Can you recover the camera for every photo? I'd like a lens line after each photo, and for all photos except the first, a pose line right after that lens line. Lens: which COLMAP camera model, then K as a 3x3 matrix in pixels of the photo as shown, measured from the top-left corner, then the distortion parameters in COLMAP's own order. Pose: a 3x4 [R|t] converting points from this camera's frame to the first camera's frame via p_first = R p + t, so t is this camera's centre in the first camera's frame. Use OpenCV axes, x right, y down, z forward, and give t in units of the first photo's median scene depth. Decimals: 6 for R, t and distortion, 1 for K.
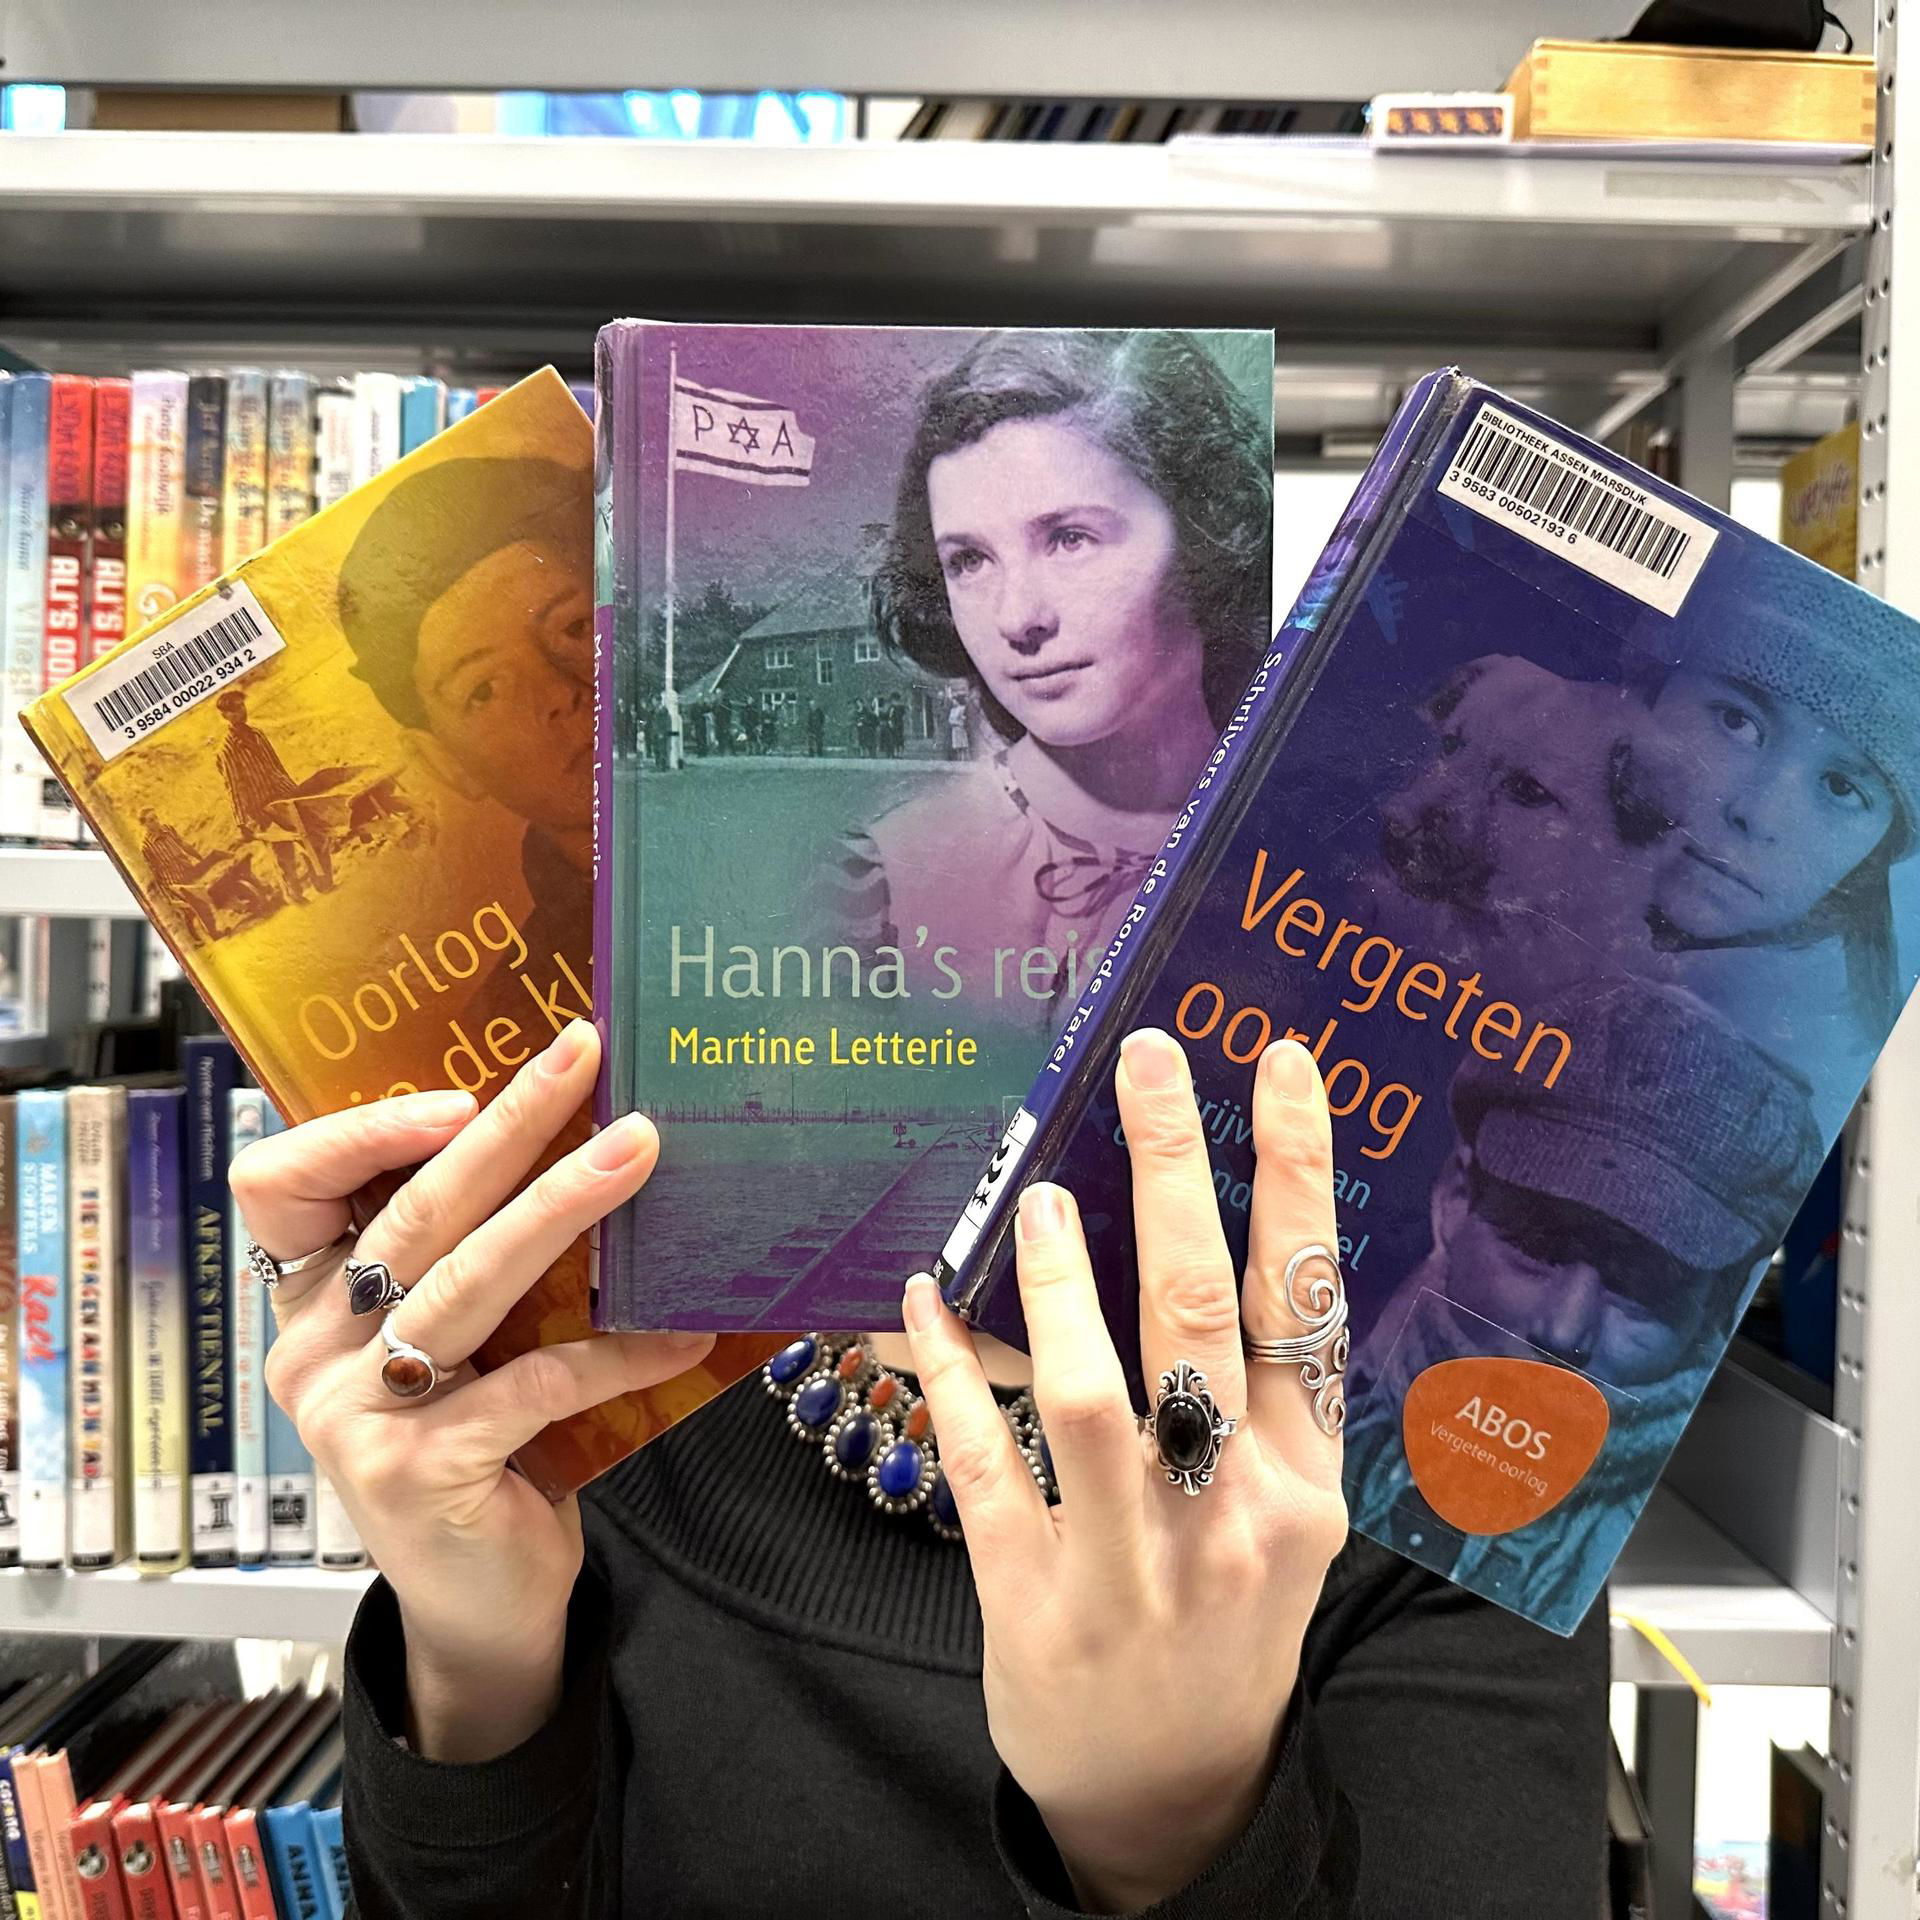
lens RADIAL K [[1964.6, 0, 966.4], [0, 1964.6, 941.0], [0, 0, 1]] dist [-0.023221, 0.018022]
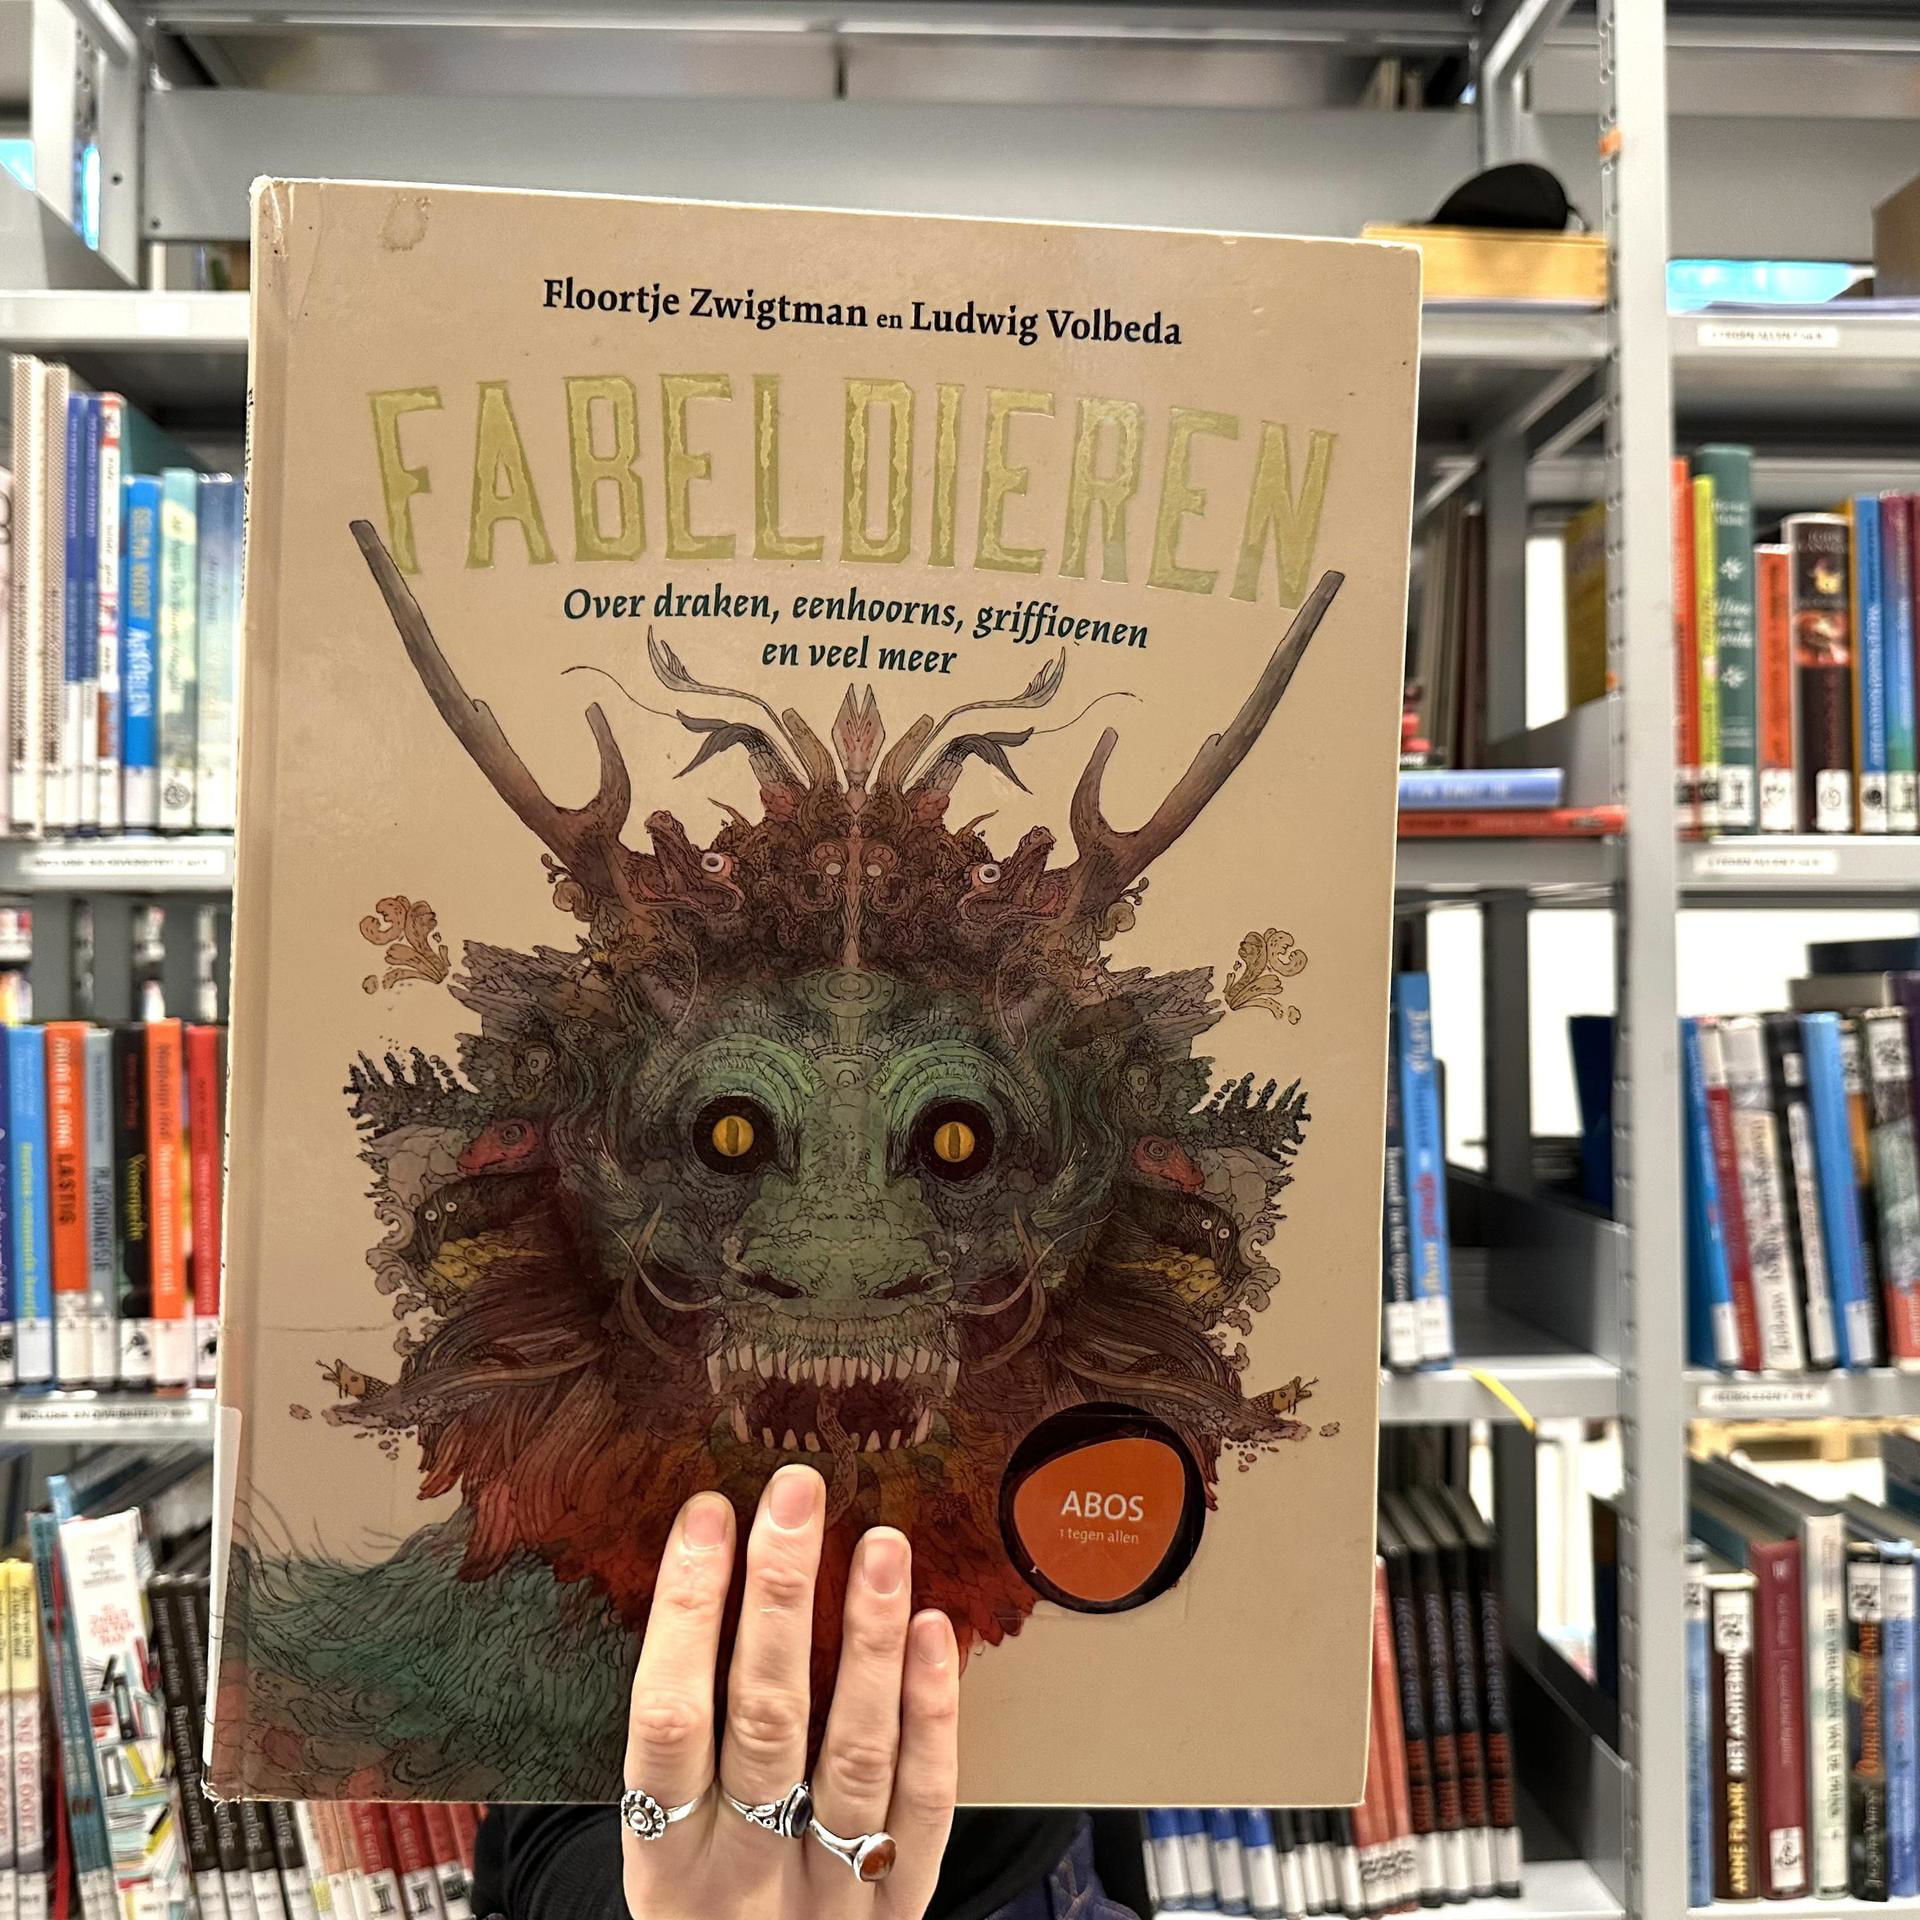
lens RADIAL K [[1964.6, 0, 966.4], [0, 1964.6, 941.0], [0, 0, 1]] dist [-0.023221, 0.018022]
pose [[0.997124, -0.027240, 0.070727, -0.099134], [0.029341, 0.999153, -0.028848, 0.074022], [-0.069882, 0.030840, 0.997078, -0.339059]]
